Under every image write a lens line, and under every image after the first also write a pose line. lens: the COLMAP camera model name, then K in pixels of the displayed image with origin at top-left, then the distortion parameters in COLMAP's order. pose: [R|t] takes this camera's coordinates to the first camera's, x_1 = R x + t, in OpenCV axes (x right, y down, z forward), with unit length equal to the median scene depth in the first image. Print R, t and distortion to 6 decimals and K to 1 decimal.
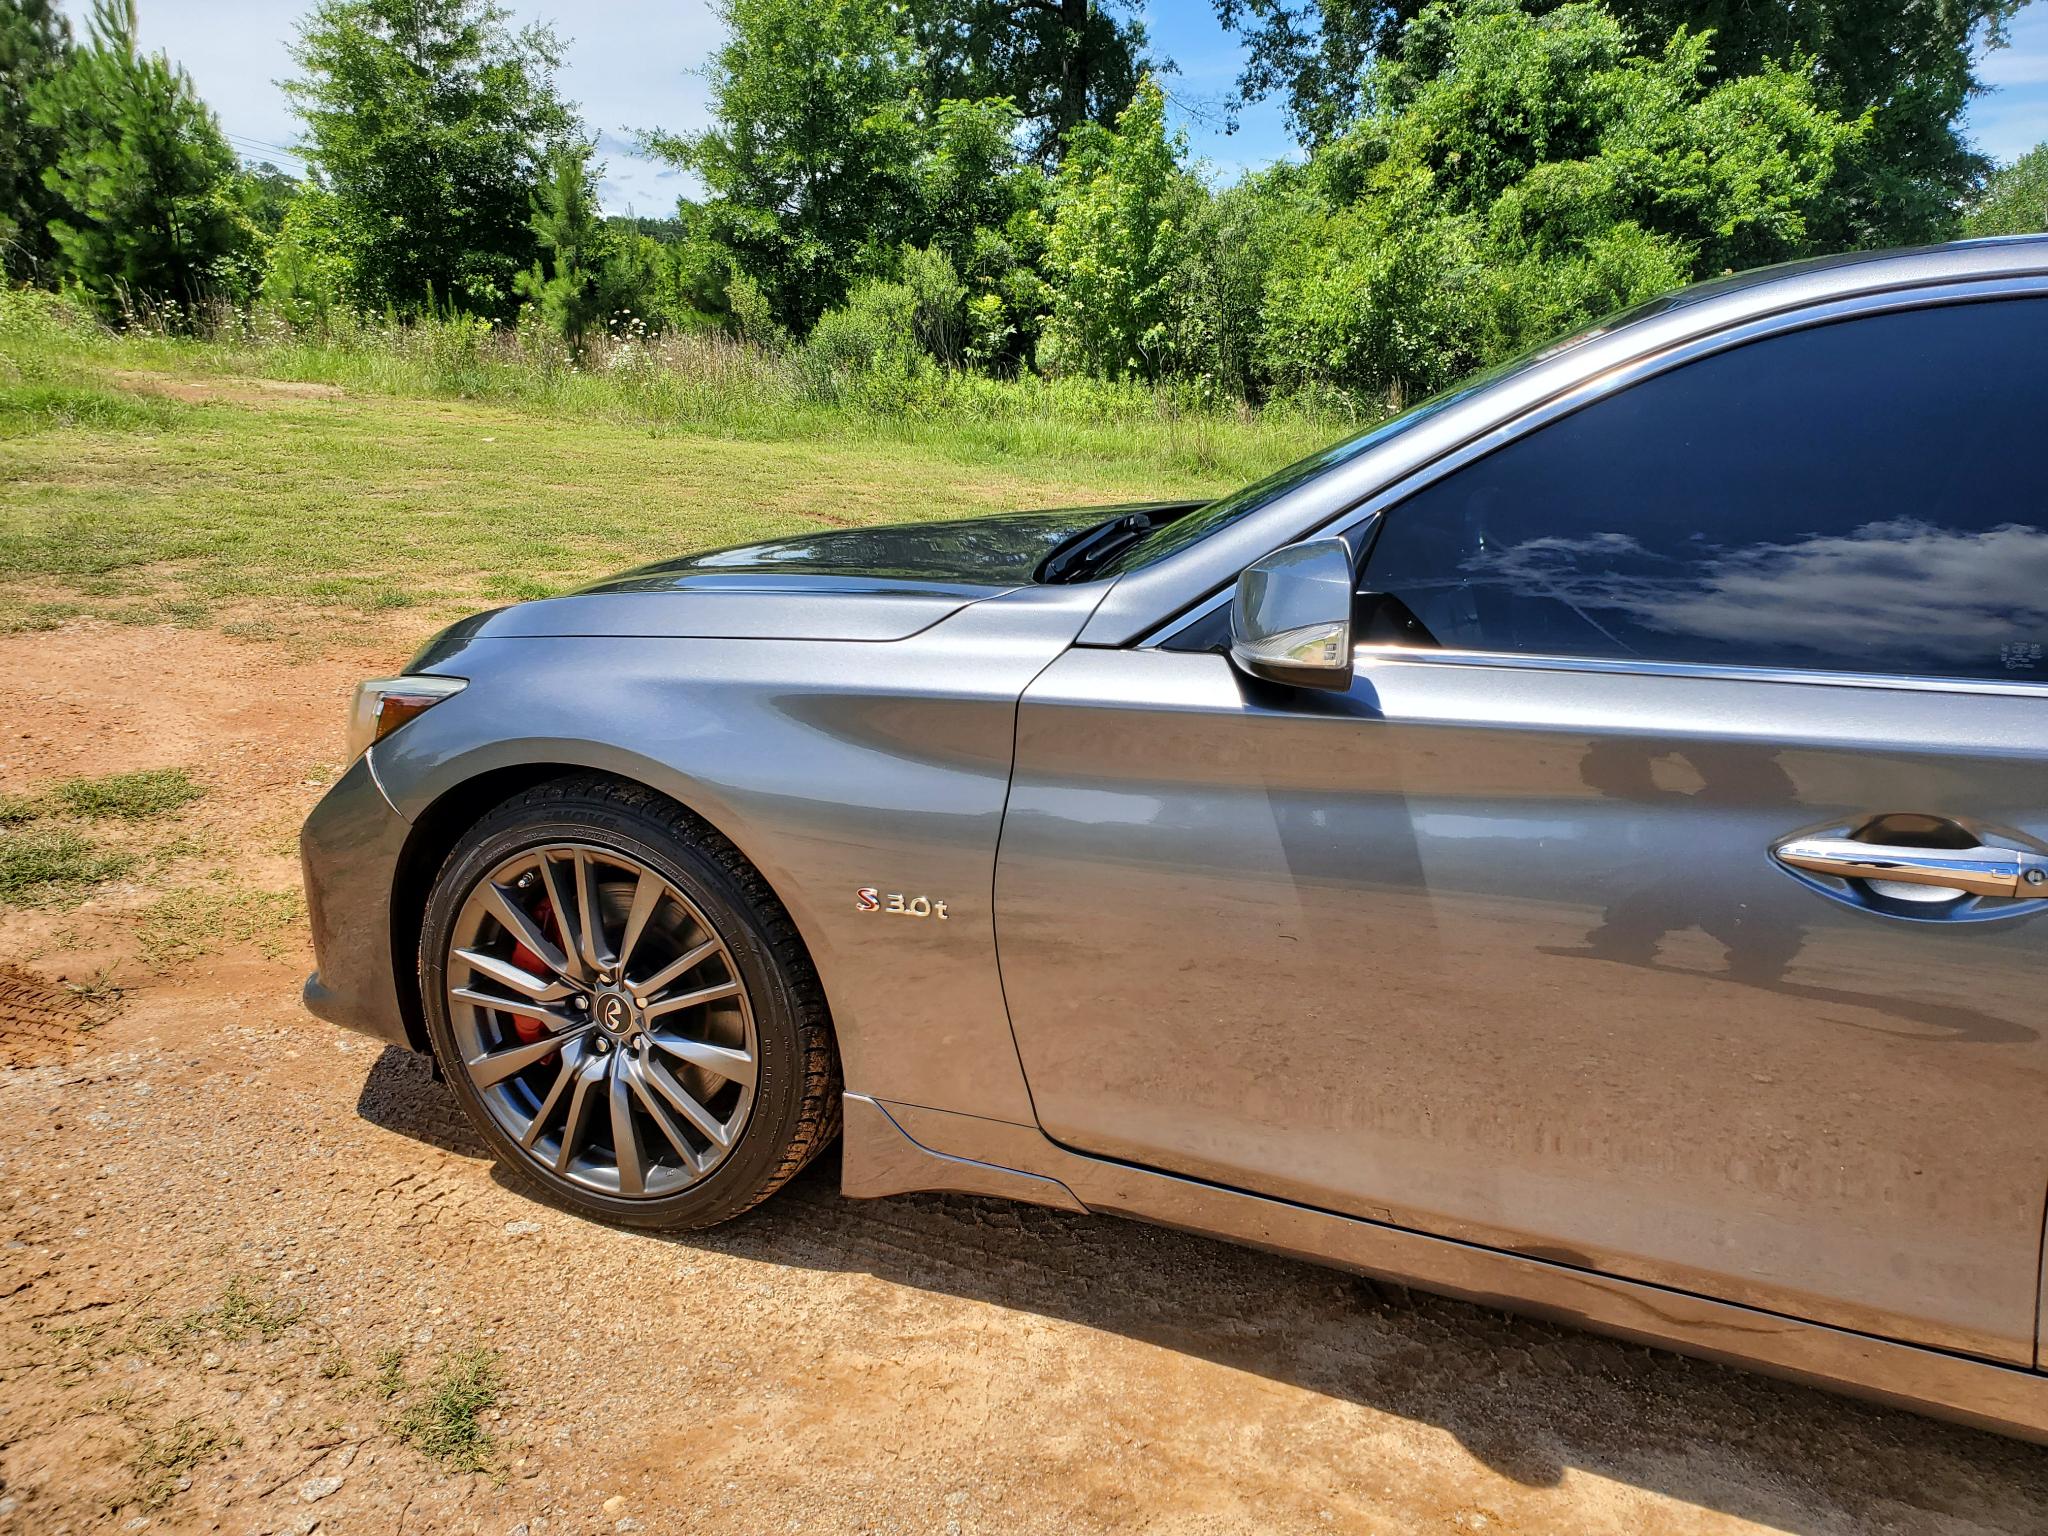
lens RADIAL K [[1590.2, 0, 1075.4], [0, 1590.2, 757.6], [0, 0, 1]] dist [-0.011363, 0.036609]
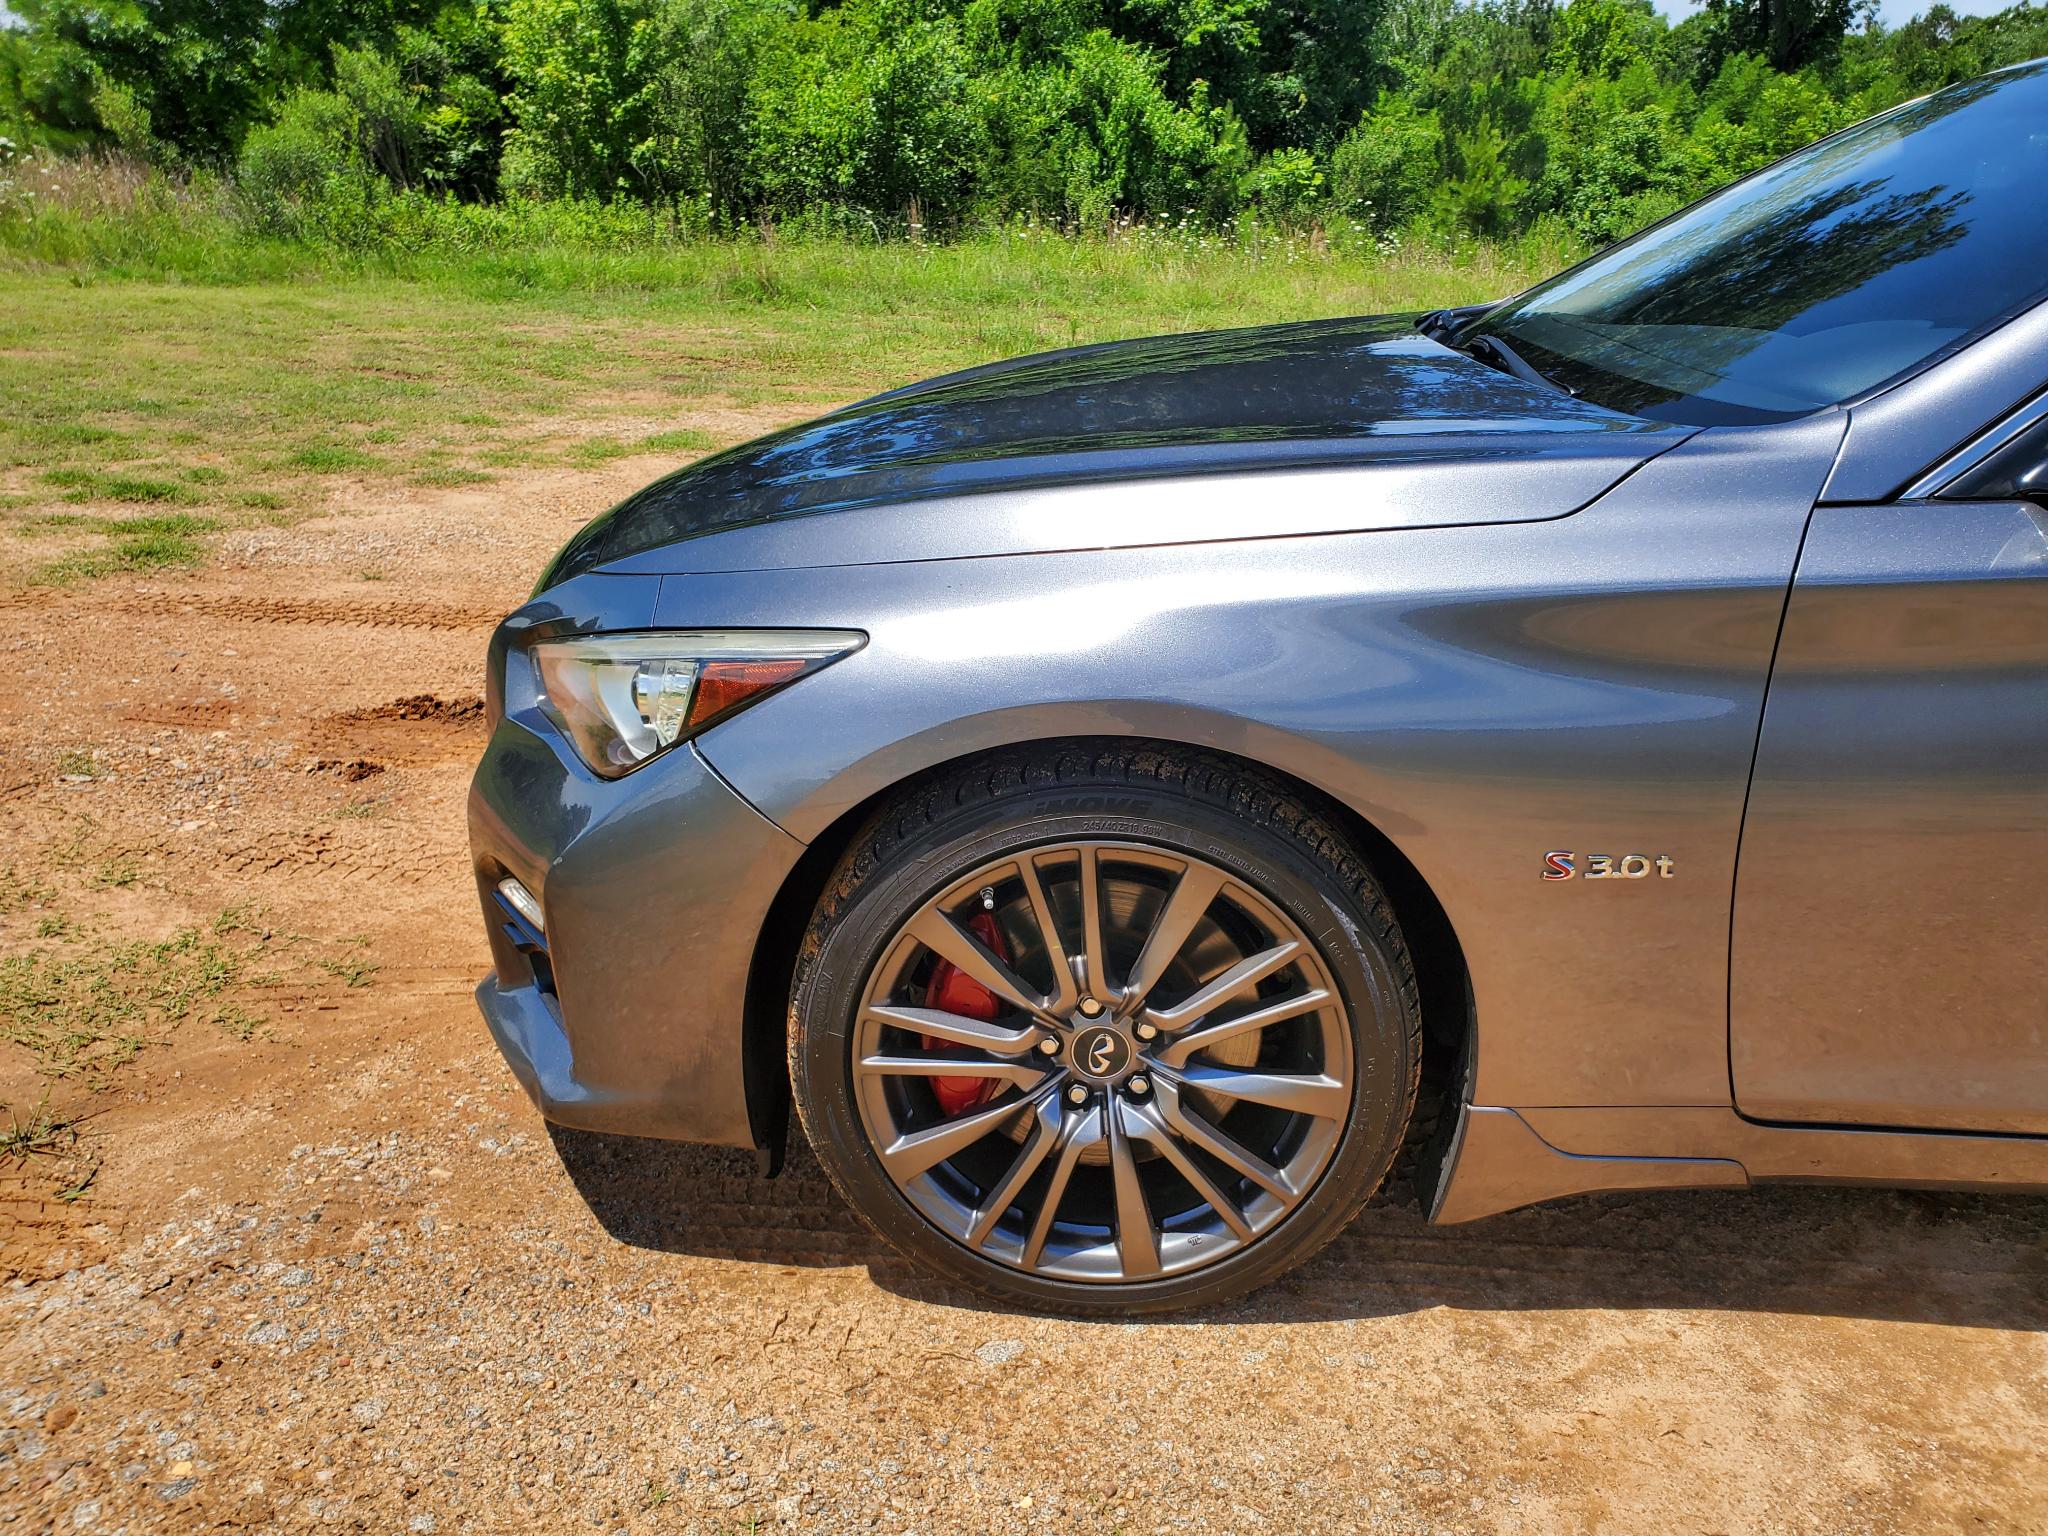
lens RADIAL K [[1579.2, 0, 1033.5], [0, 1579.2, 775.2], [0, 0, 1]] dist [0.006620, -0.001819]
pose [[0.943434, -0.130717, 0.304704, -0.056139], [0.095208, 0.987106, 0.128677, -0.007045], [-0.317595, -0.092388, 0.943715, 0.034081]]
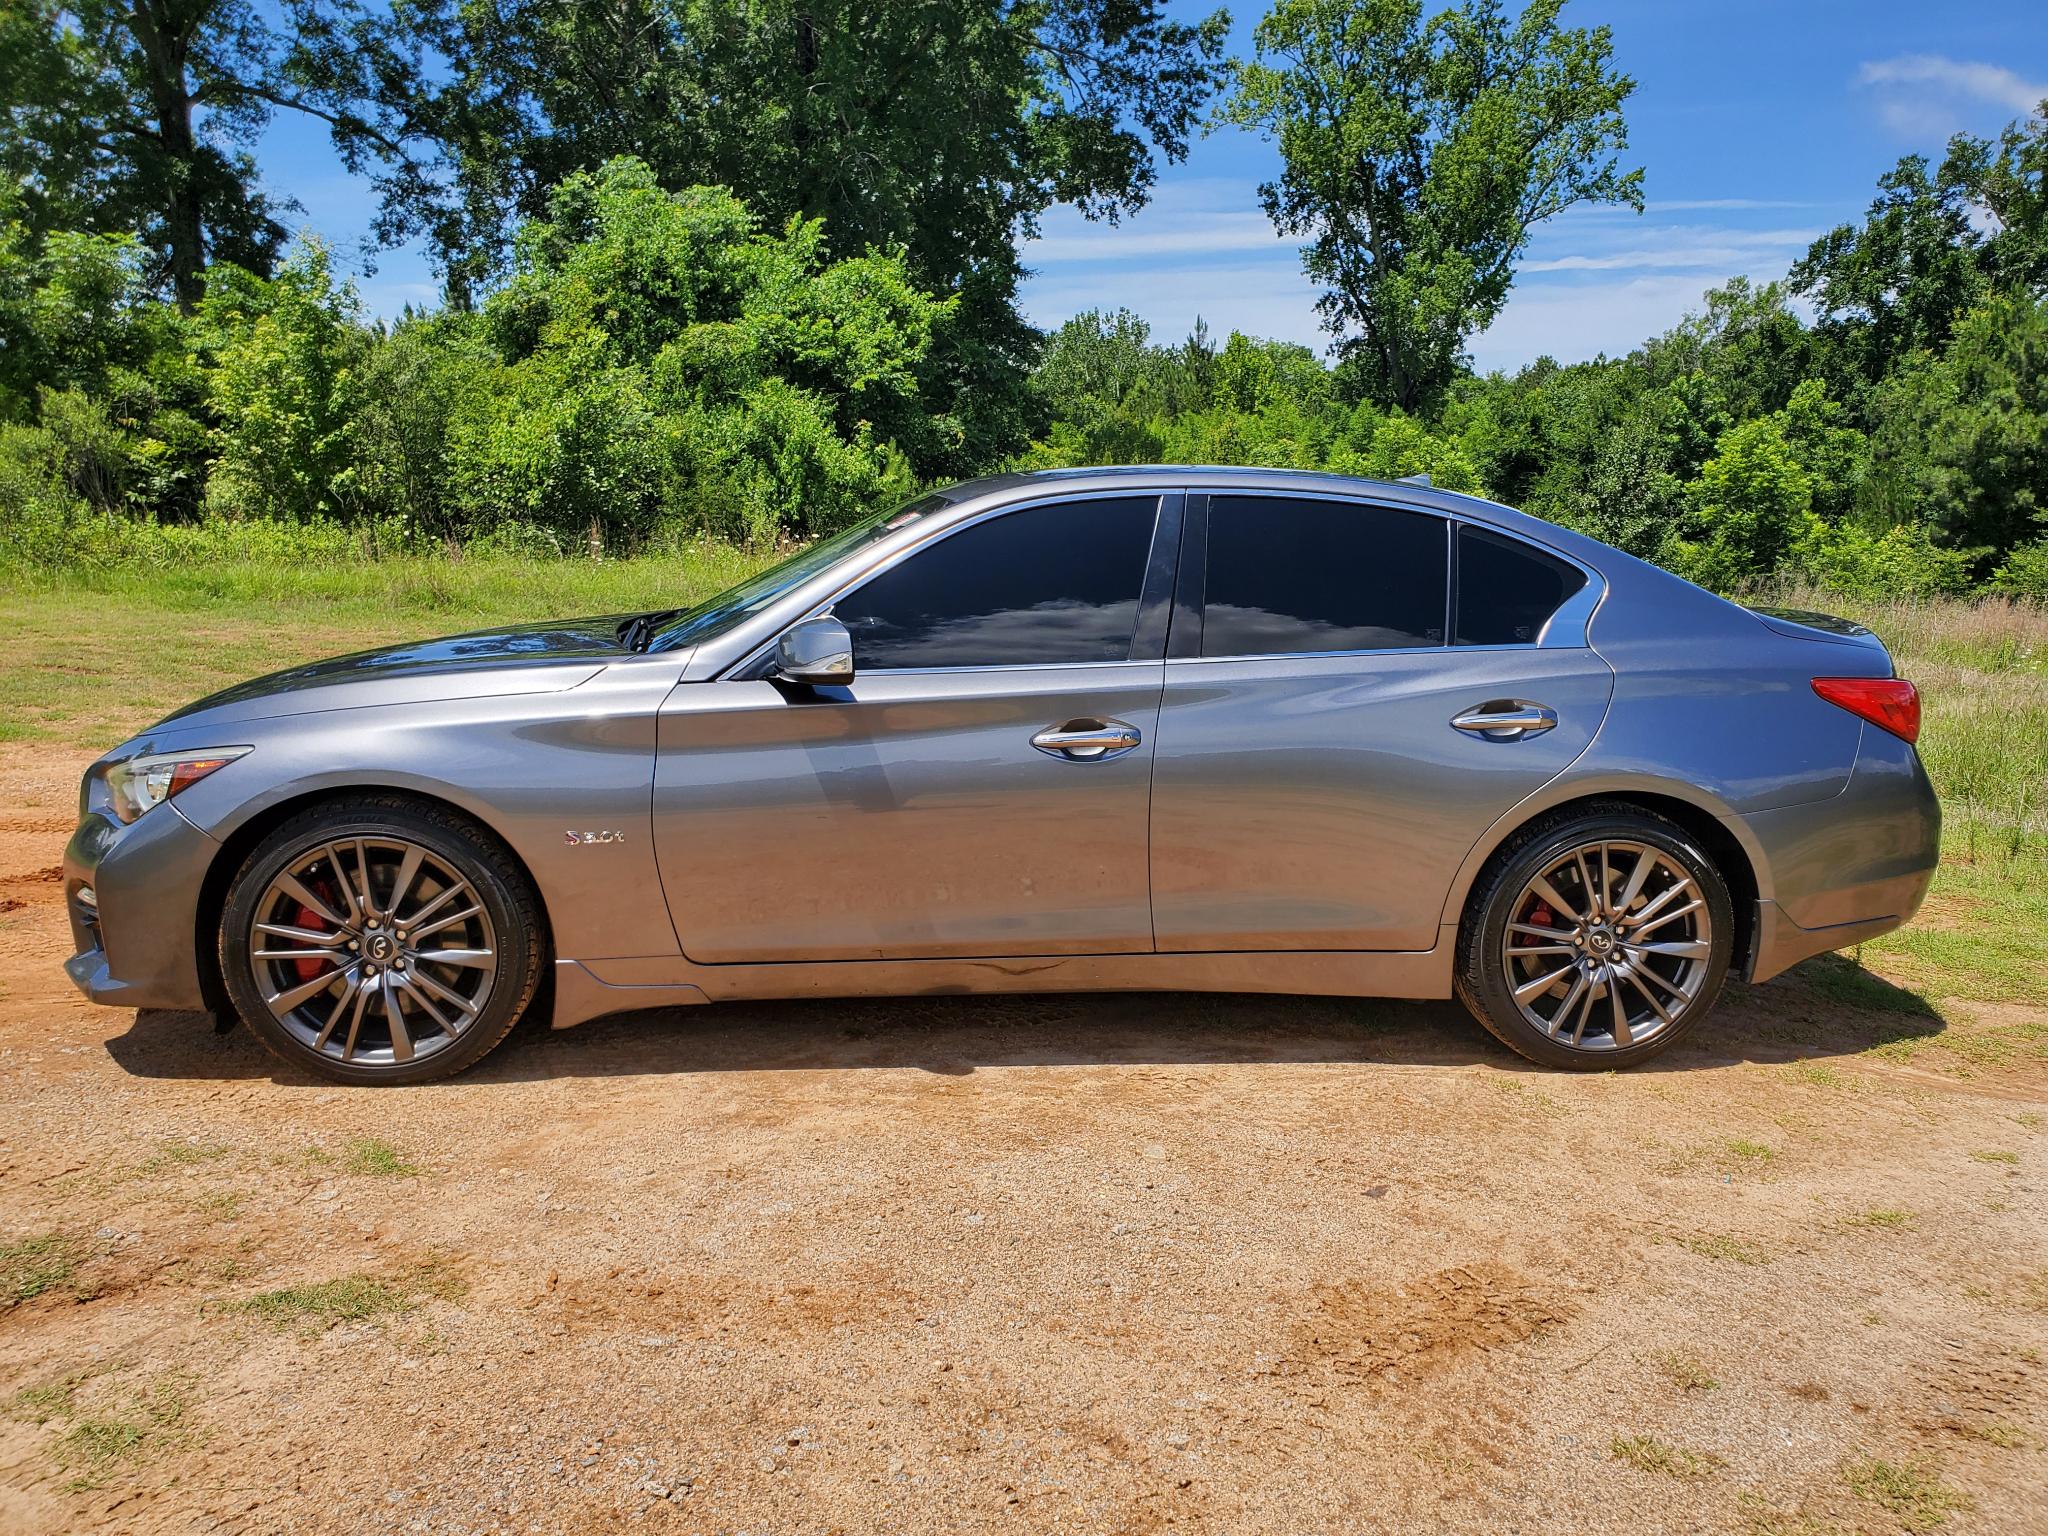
lens RADIAL K [[1595.0, 0, 1057.7], [0, 1595.0, 767.7], [0, 0, 1]] dist [-0.010817, 0.025785]
pose [[0.874798, -0.094822, 0.475117, -0.046107], [0.129764, 0.990688, -0.041206, 0.014555], [-0.466786, 0.097700, 0.878957, -0.075200]]
